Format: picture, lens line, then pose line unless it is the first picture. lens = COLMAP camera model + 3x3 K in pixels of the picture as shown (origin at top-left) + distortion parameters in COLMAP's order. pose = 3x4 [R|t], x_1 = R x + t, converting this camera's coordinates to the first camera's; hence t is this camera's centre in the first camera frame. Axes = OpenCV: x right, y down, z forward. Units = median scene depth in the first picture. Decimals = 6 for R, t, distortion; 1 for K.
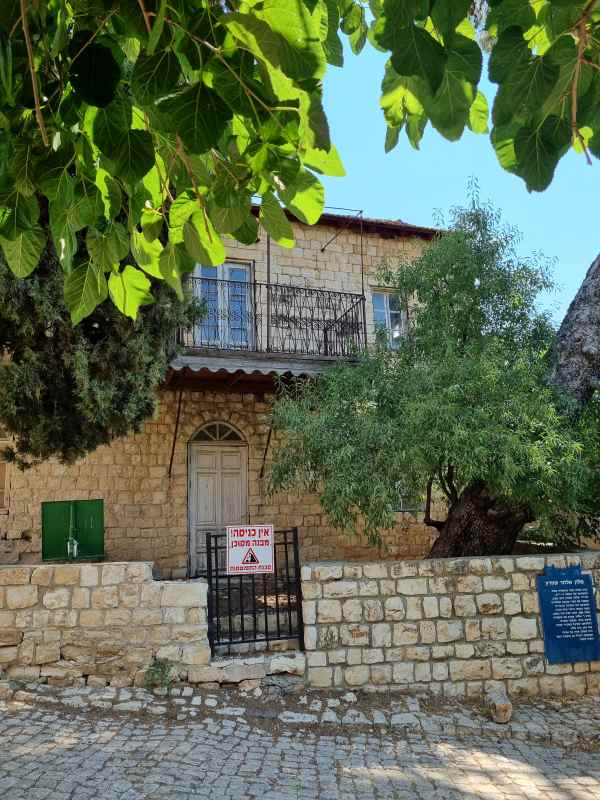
lens RADIAL K [[599.8, 0, 299.8], [0, 599.8, 404.1], [0, 0, 1]] dist [0.049689, -0.047718]
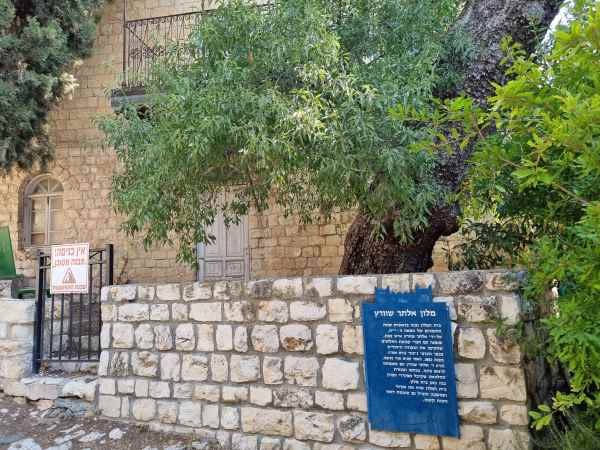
lens RADIAL K [[449.8, 0, 298.8], [0, 449.8, 219.9], [0, 0, 1]] dist [0.049689, -0.047718]
pose [[0.885001, -0.058053, -0.461955, 0.588198], [0.094598, 0.993921, 0.056325, 0.158702], [0.455877, -0.093548, 0.885113, 0.534832]]
